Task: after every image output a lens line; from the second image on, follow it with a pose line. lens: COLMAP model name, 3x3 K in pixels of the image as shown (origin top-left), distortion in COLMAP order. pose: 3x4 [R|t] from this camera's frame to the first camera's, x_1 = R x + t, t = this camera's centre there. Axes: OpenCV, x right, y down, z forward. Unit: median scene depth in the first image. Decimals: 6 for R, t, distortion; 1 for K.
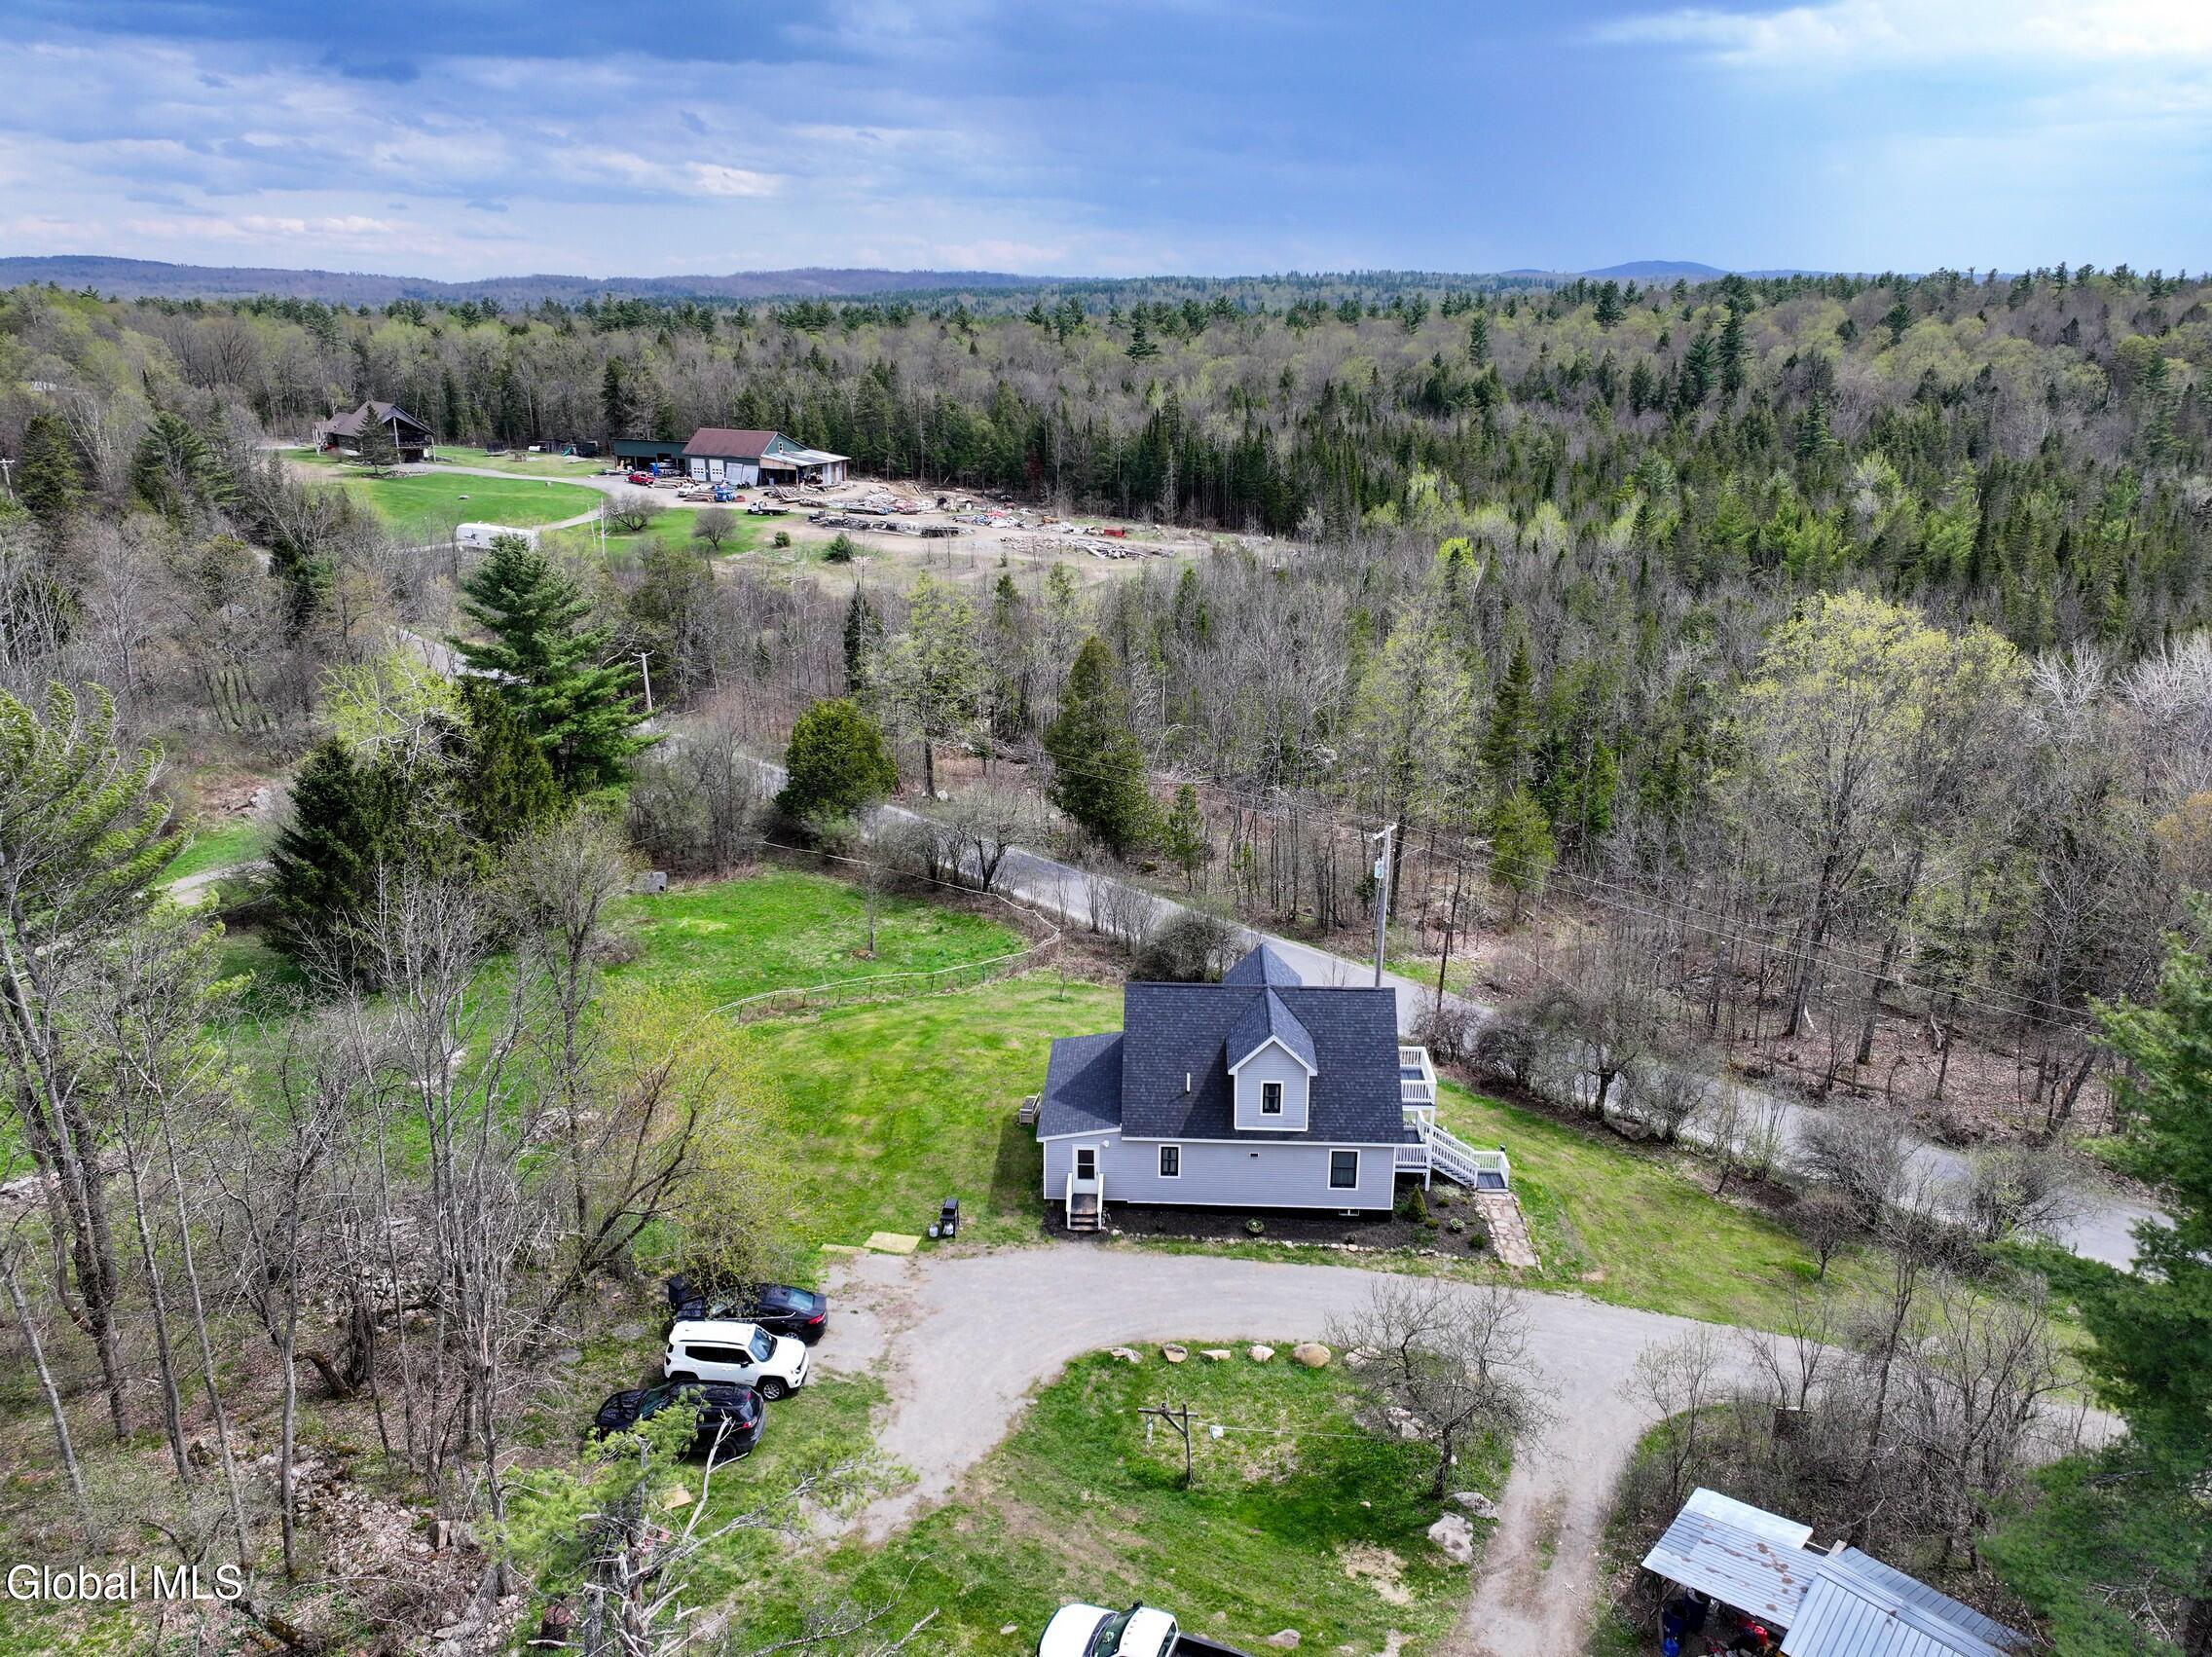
lens RADIAL K [[1547.0, 0, 1122.3], [0, 1547.0, 832.5], [0, 0, 1]] dist [-0.002132, 0.015599]
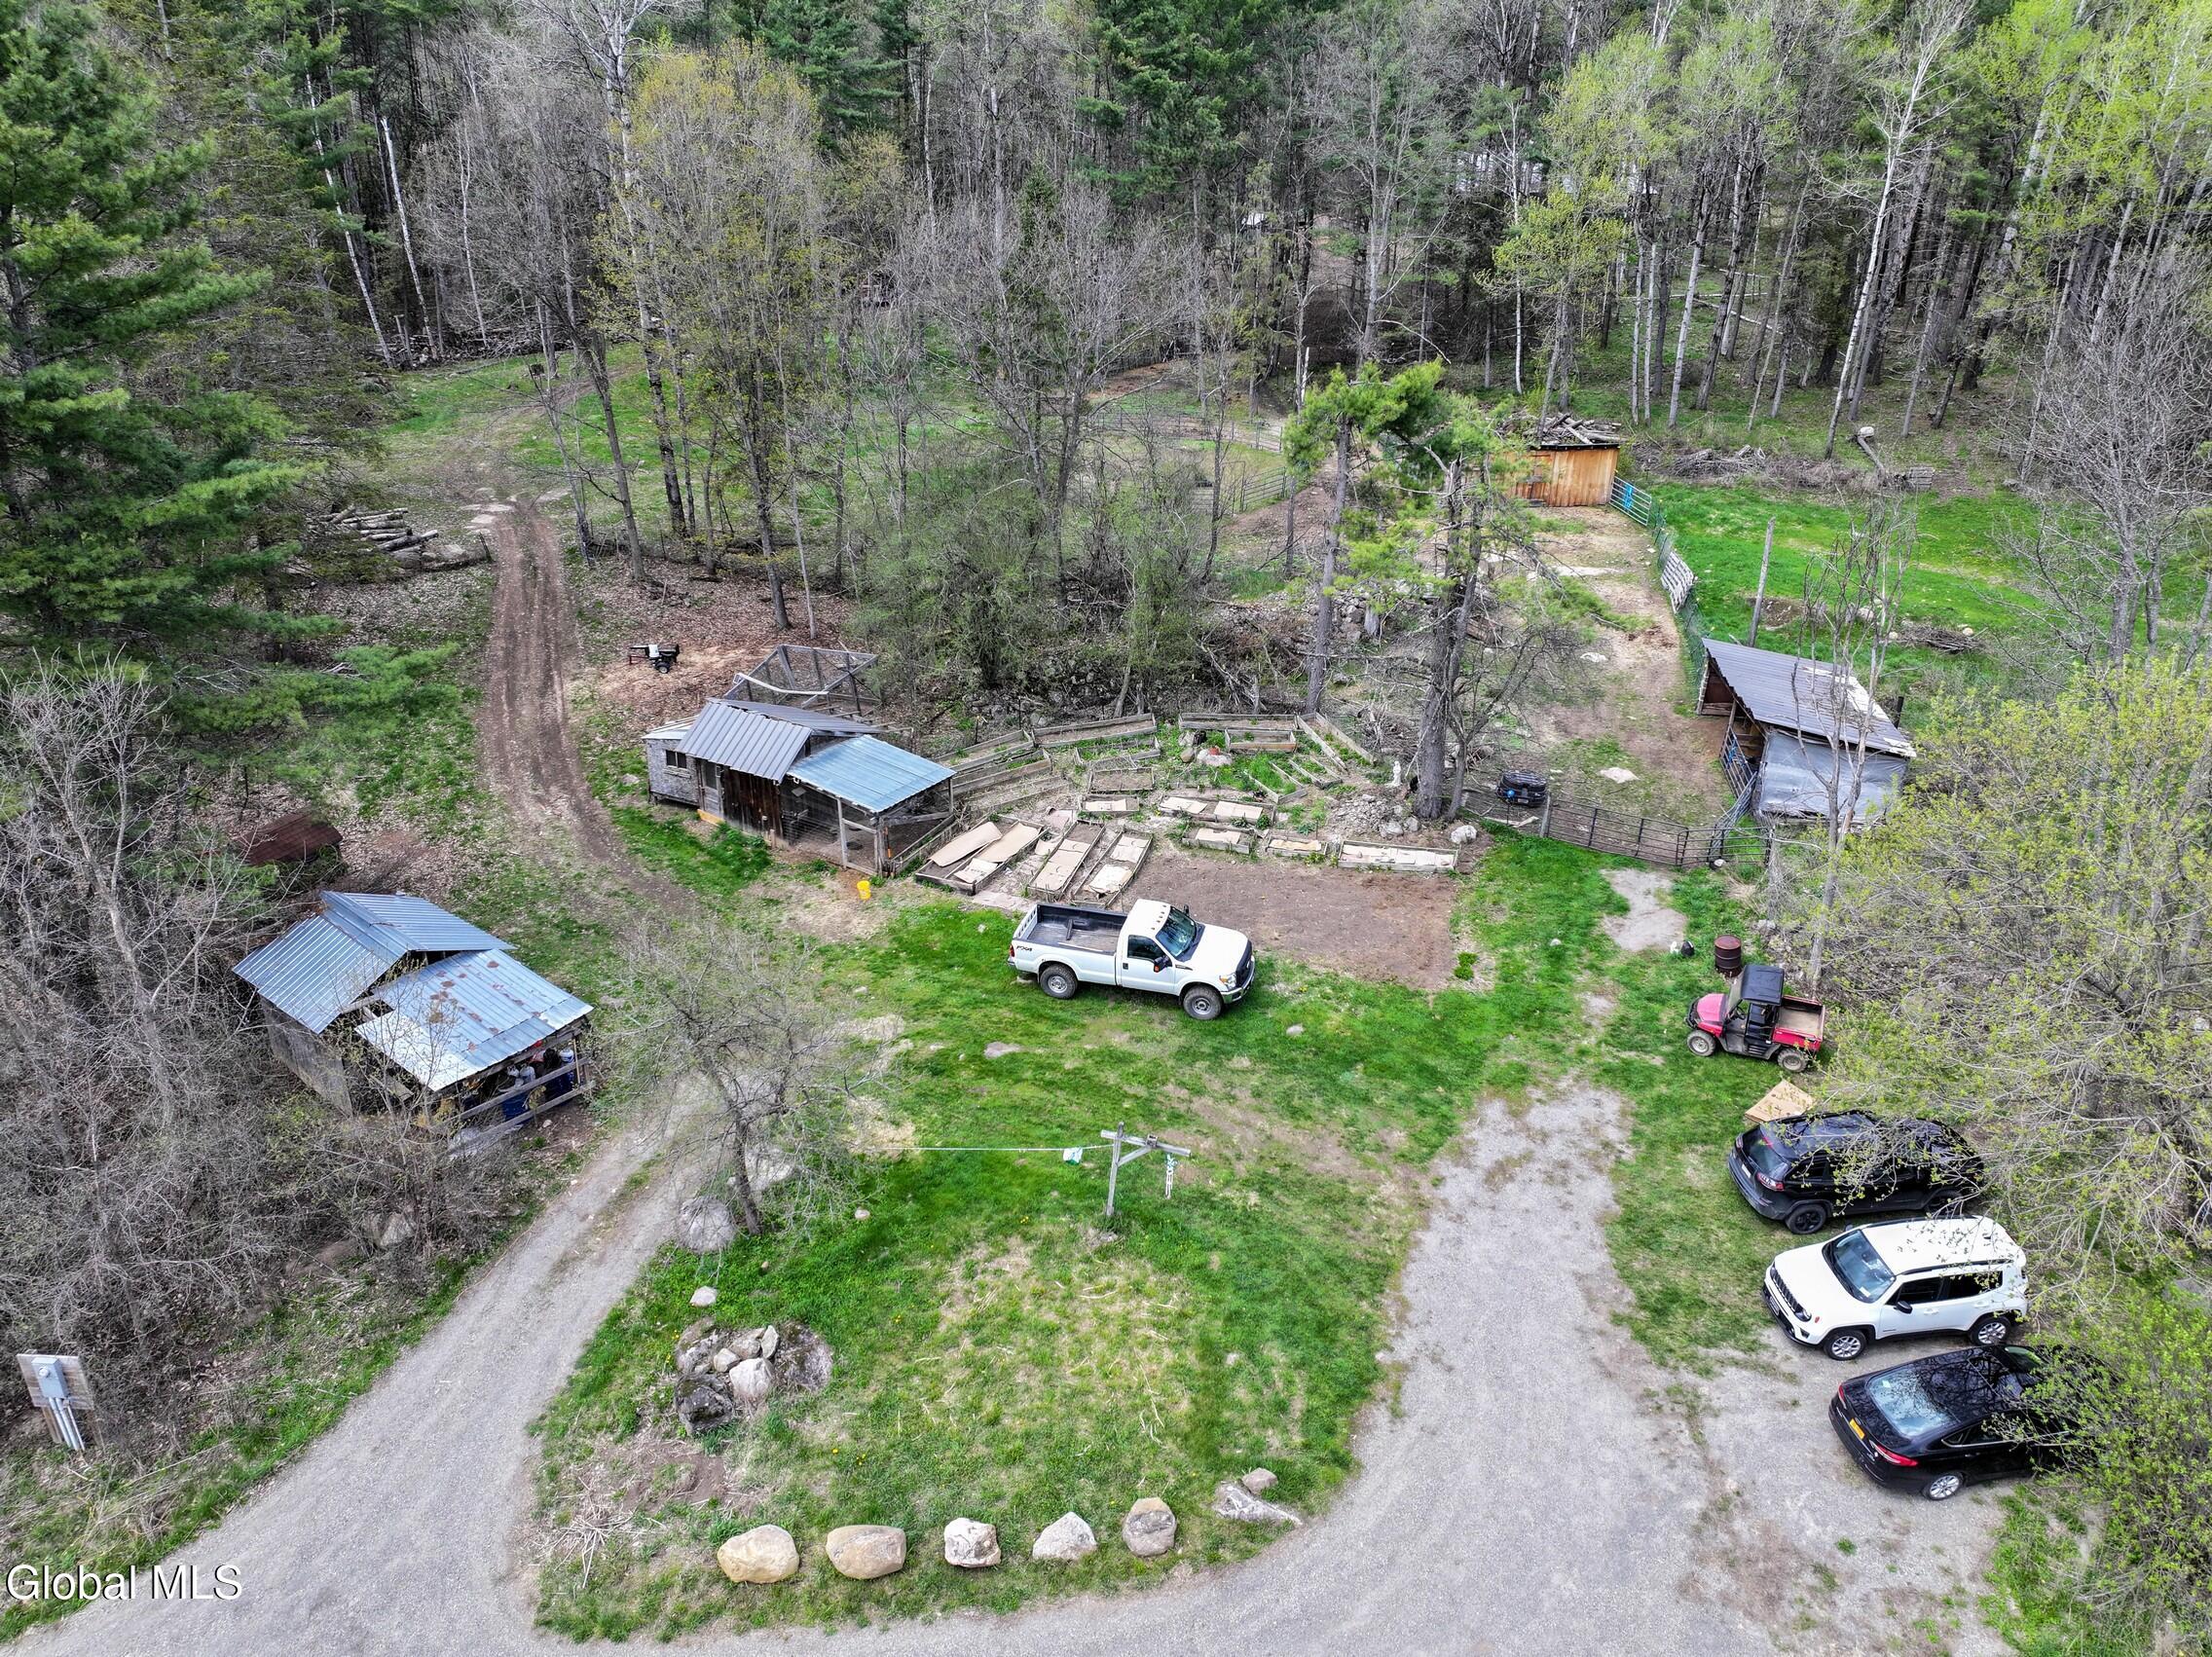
lens RADIAL K [[1547.0, 0, 1115.2], [0, 1547.0, 824.6], [0, 0, 1]] dist [-0.002132, 0.015599]
pose [[-0.997317, 0.009319, -0.072612, 0.068046], [-0.041714, 0.742758, 0.668259, -0.134399], [0.060161, 0.669495, -0.740377, 1.058028]]
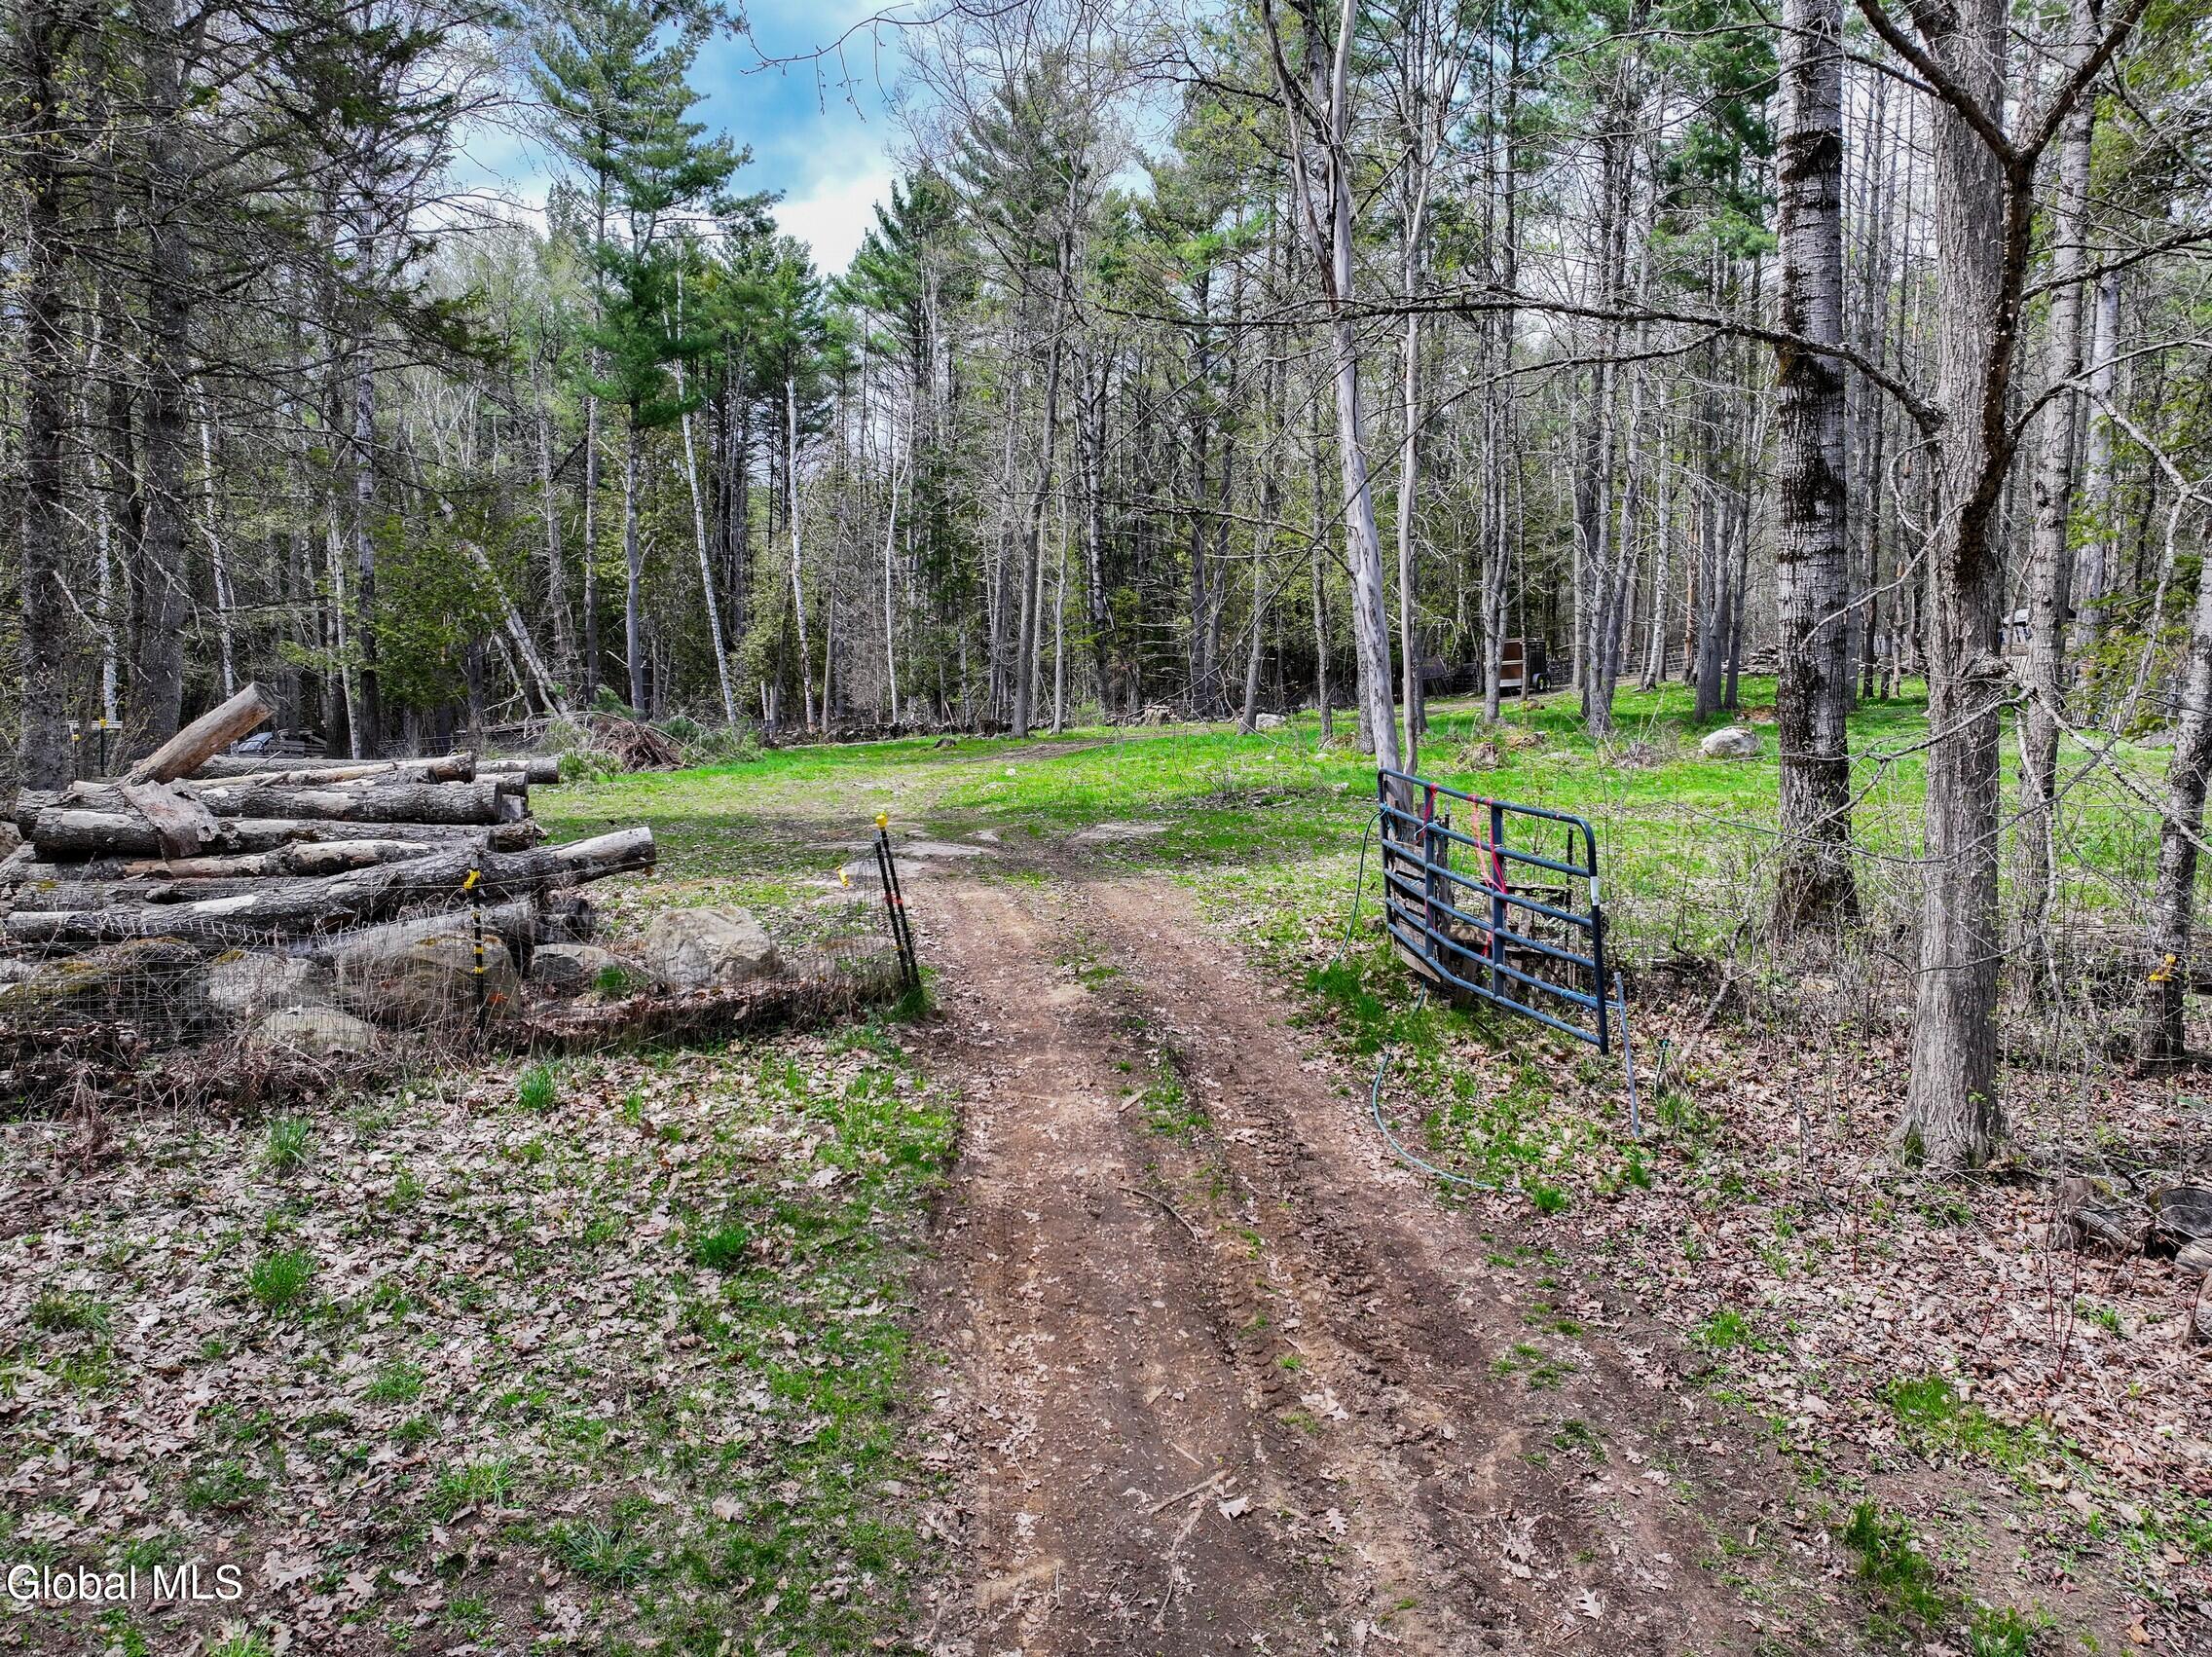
lens RADIAL K [[1547.0, 0, 1125.8], [0, 1547.0, 831.0], [0, 0, 1]] dist [-0.002132, 0.015599]
pose [[-0.991168, -0.030035, 0.129166, 0.375687], [0.020198, 0.928456, 0.370892, 0.382417], [-0.131065, 0.370225, -0.919650, 0.264274]]
